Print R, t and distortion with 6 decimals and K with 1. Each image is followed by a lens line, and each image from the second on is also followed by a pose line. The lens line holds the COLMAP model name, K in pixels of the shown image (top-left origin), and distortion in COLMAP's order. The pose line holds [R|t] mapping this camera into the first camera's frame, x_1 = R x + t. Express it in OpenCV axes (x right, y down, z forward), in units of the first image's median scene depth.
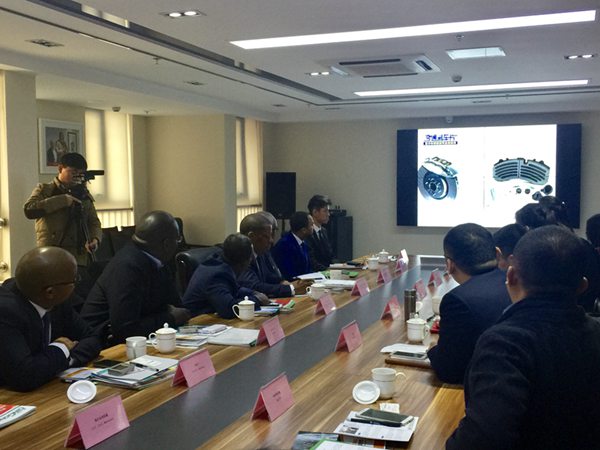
lens RADIAL K [[715.0, 0, 300.0], [0, 715.0, 225.0], [0, 0, 1]] dist [0.047731, 0.037944]
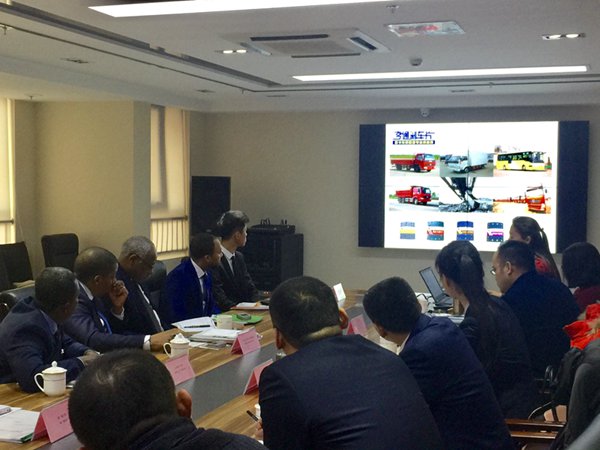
lens RADIAL K [[879.5, 0, 300.0], [0, 879.5, 225.0], [0, 0, 1]] dist [0.052212, 0.063532]
pose [[0.999752, 0.013144, 0.018004, 0.061836], [-0.012925, 0.999842, -0.012224, -0.011693], [-0.018162, 0.011988, 0.999763, 0.045319]]
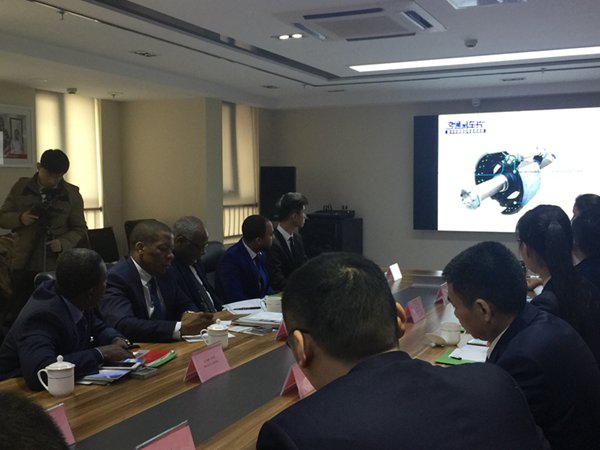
lens RADIAL K [[719.3, 0, 301.6], [0, 719.3, 233.8], [0, 0, 1]] dist [0.042628, 0.014203]
pose [[0.997652, 0.005919, -0.068225, 0.070463], [-0.004989, 0.999893, 0.013782, -0.005842], [0.068300, -0.013409, 0.997575, 0.160682]]
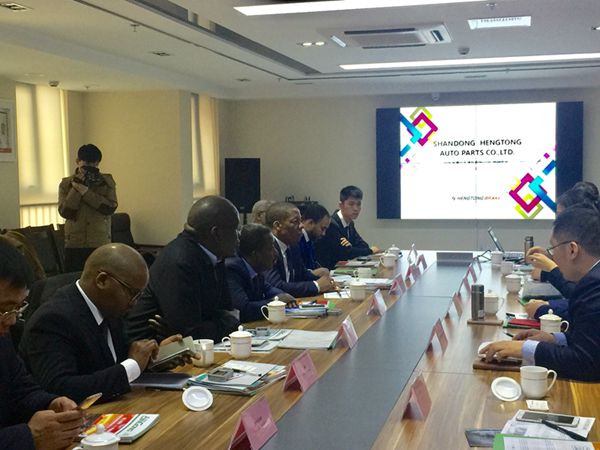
lens RADIAL K [[851.7, 0, 300.0], [0, 851.7, 225.0], [0, 0, 1]] dist [0.045850, 0.049892]
pose [[0.994584, -0.014775, 0.102883, -0.073098], [0.014379, 0.999886, 0.004587, 0.002605], [-0.102939, -0.003083, 0.994683, -0.021042]]
